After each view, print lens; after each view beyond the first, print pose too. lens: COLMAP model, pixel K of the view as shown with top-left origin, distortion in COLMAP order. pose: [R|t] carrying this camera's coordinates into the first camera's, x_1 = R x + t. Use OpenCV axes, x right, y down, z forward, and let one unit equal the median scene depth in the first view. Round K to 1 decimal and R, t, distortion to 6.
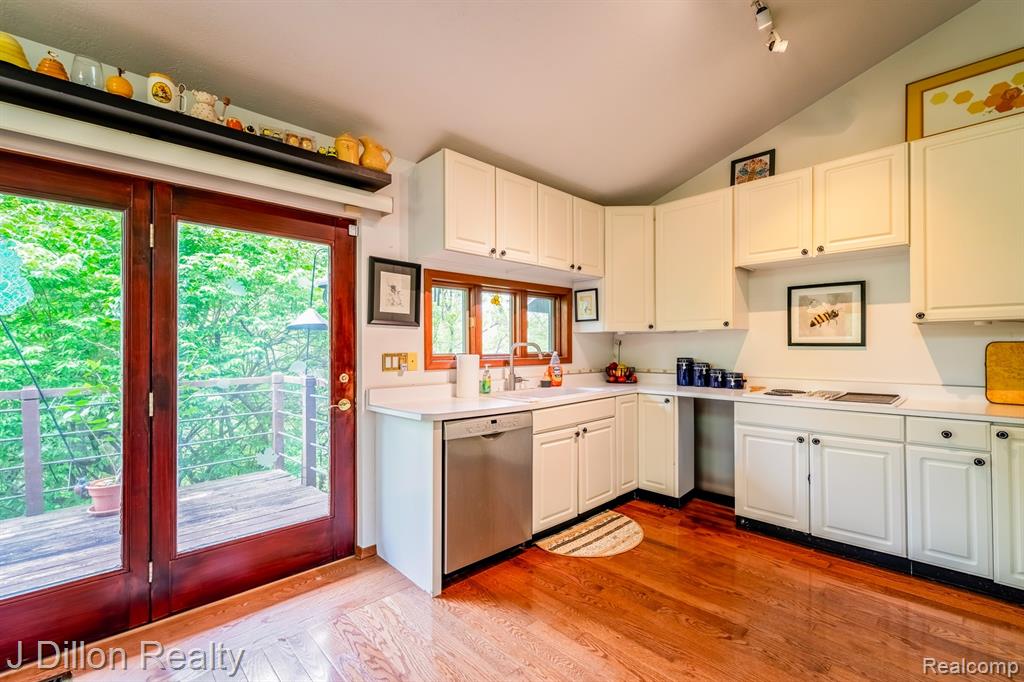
lens RADIAL K [[438.7, 0, 514.2], [0, 438.7, 345.2], [0, 0, 1]] dist [0.001538, 0.000120]
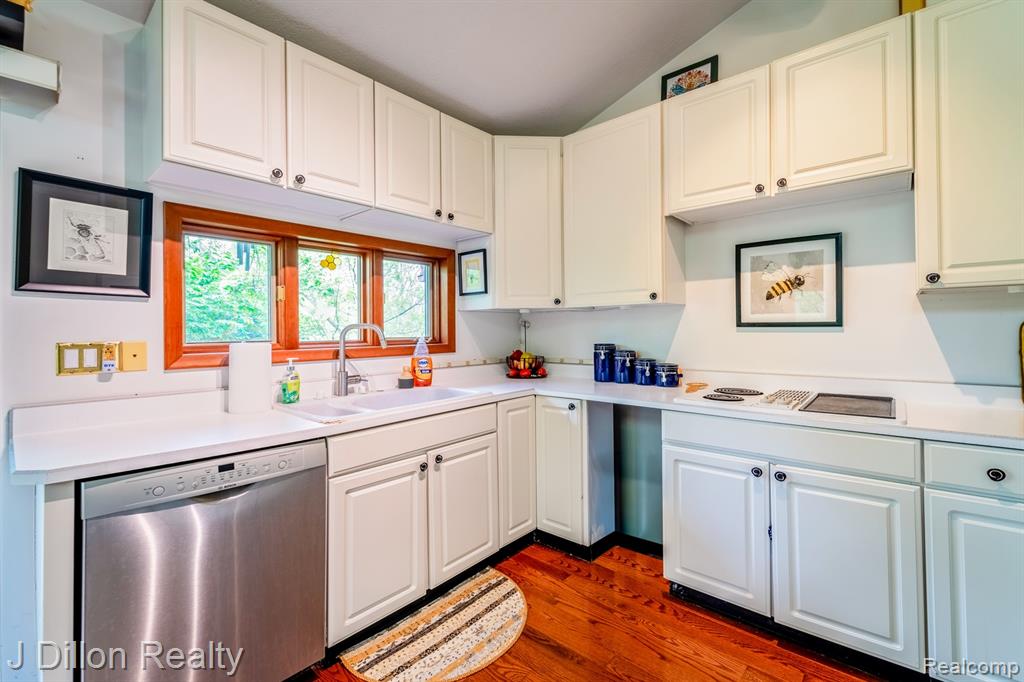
lens RADIAL K [[442.0, 0, 510.4], [0, 442.0, 328.4], [0, 0, 1]] dist [-0.000445, -0.000602]
pose [[0.996063, -0.005651, 0.088469, 0.198850], [0.005728, 0.999983, -0.000614, 0.002684], [-0.088464, 0.001119, 0.996079, 0.325965]]
